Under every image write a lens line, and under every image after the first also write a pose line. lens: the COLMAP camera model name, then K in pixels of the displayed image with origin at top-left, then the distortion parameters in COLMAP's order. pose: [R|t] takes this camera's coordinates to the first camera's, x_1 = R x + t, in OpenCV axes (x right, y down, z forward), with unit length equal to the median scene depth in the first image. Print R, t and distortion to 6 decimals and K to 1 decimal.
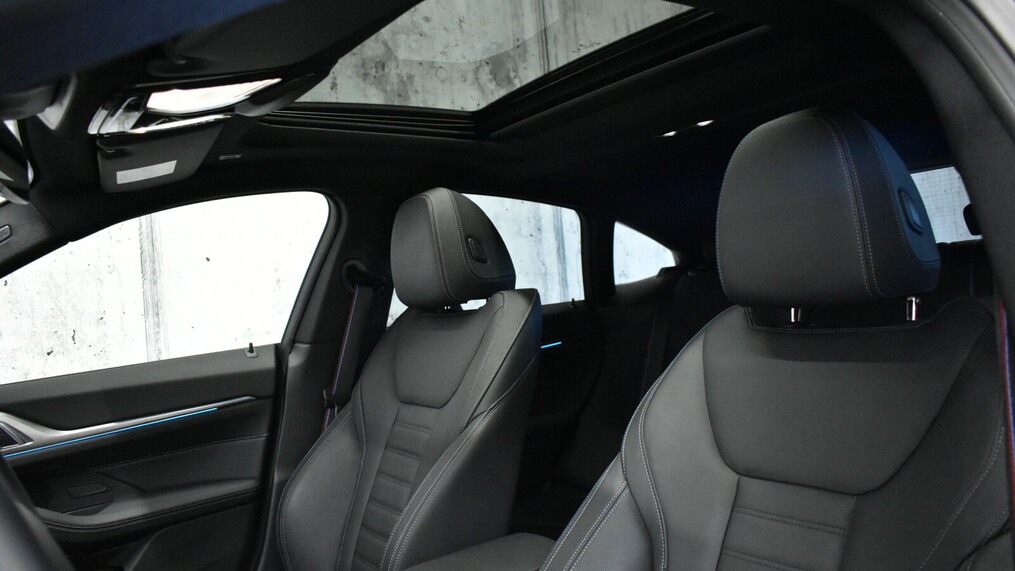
lens RADIAL K [[777.0, 0, 508.1], [0, 777.0, 284.4], [0, 0, 1]] dist [-0.014770, 0.005575]
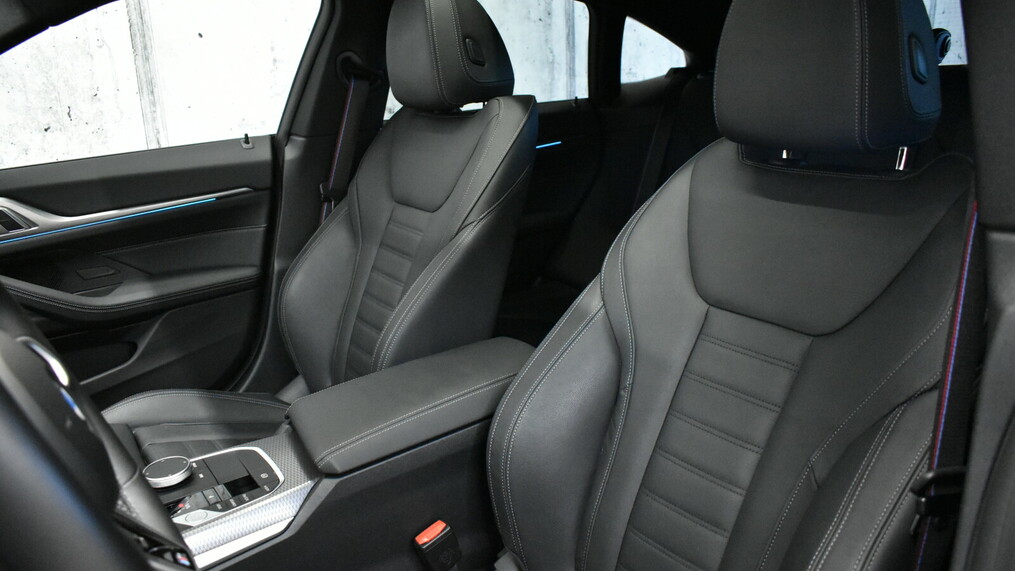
lens RADIAL K [[777.0, 0, 508.0], [0, 777.0, 285.9], [0, 0, 1]] dist [-0.014770, 0.005575]
pose [[0.998749, 0.049926, -0.002672, 0.015646], [-0.047051, 0.956622, 0.287506, -0.038602], [0.016910, -0.287021, 0.957775, -0.001920]]
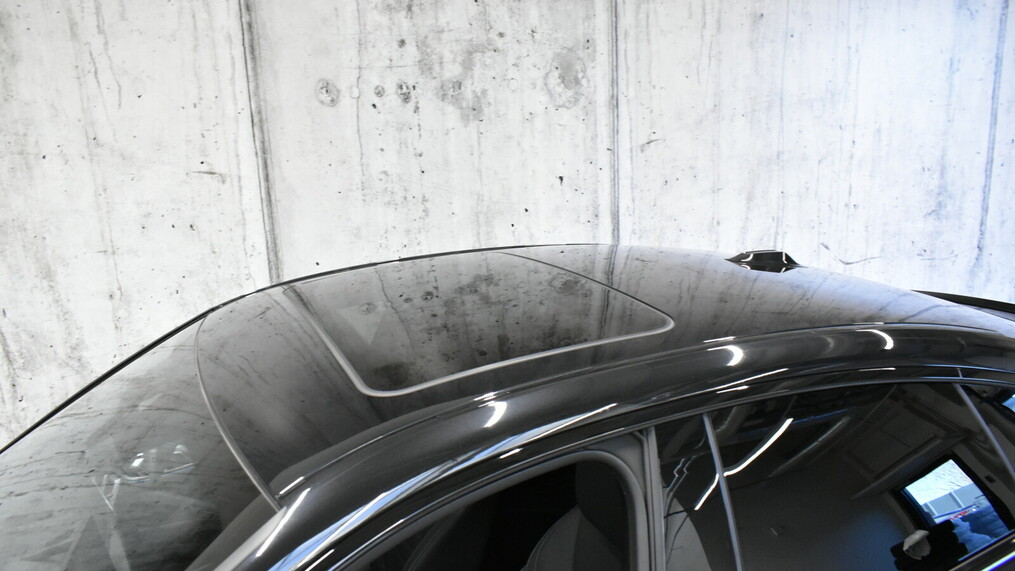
lens RADIAL K [[777.0, 0, 505.3], [0, 777.0, 285.5], [0, 0, 1]] dist [-0.014770, 0.005575]
pose [[0.980676, 0.079855, -0.178600, 0.206399], [-0.029180, 0.962396, 0.270079, -0.472913], [0.193451, -0.259649, 0.946128, -0.235856]]
